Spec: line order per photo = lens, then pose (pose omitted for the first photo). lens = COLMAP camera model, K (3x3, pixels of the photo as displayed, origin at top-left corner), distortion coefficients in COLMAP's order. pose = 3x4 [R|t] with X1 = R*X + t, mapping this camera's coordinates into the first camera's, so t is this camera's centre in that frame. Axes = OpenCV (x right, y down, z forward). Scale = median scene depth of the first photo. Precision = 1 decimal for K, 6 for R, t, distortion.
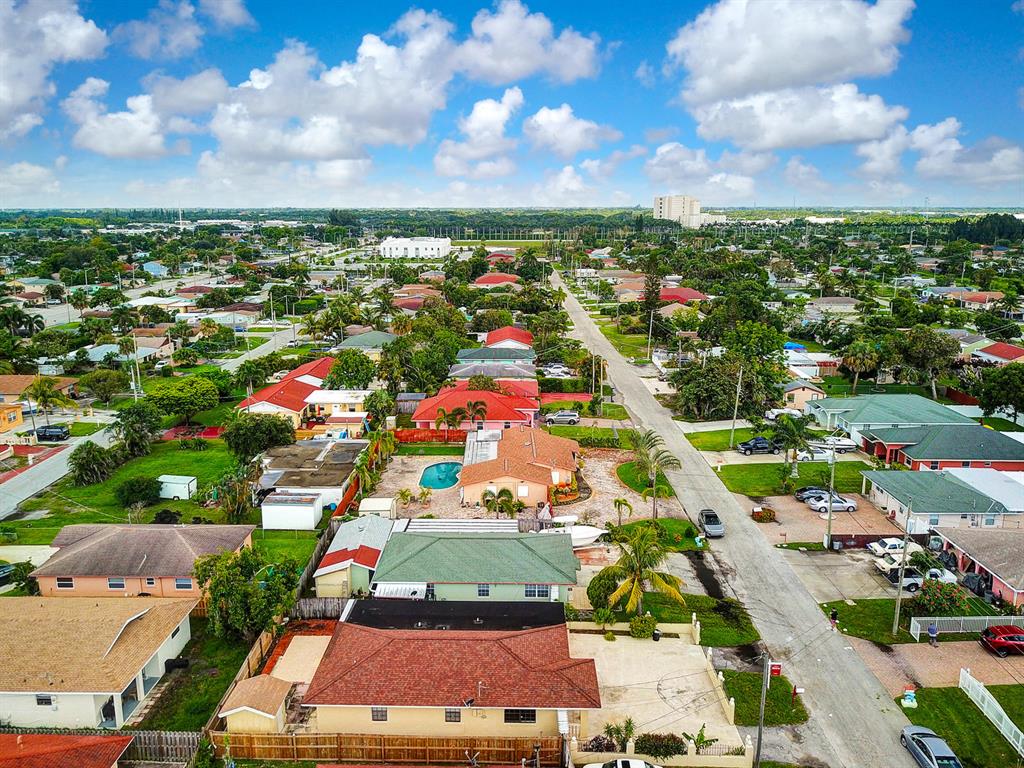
lens RADIAL K [[791.4, 0, 512.0], [0, 791.4, 384.0], [0, 0, 1]] dist [0.003150, 0.000043]
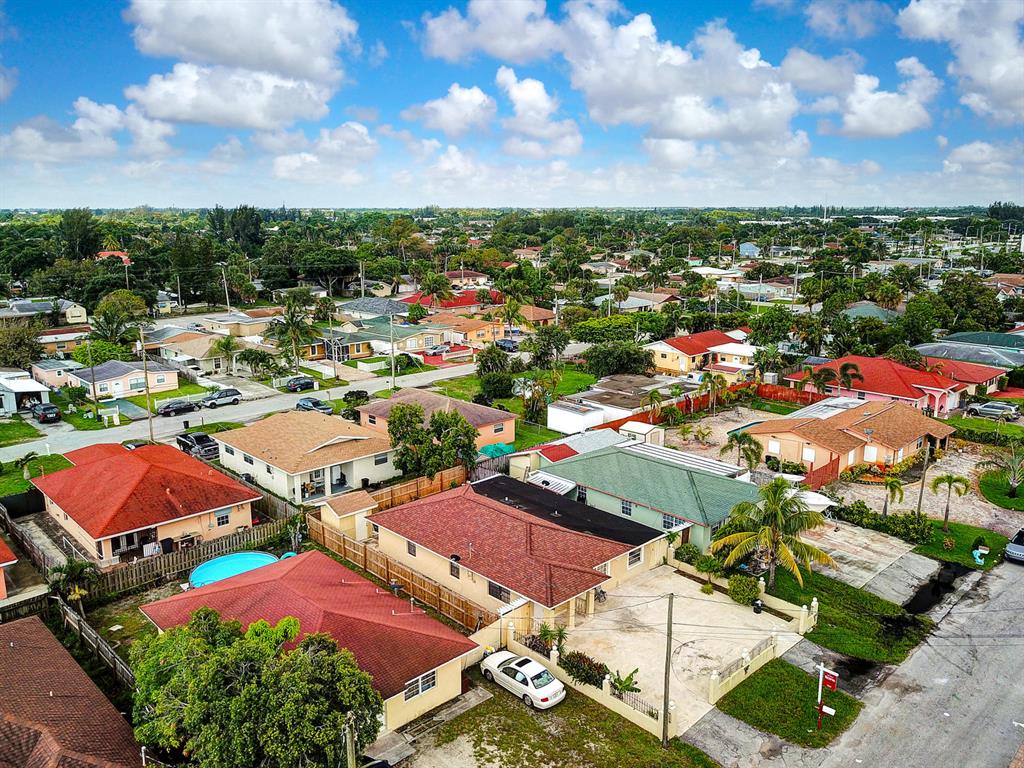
lens RADIAL K [[786.3, 0, 512.0], [0, 786.3, 384.0], [0, 0, 1]] dist [0.033855, -0.058065]
pose [[0.714160, 0.155750, -0.682435, 0.374248], [-0.152560, 0.986127, 0.065410, 0.057565], [0.683155, 0.057399, 0.728014, 0.166486]]
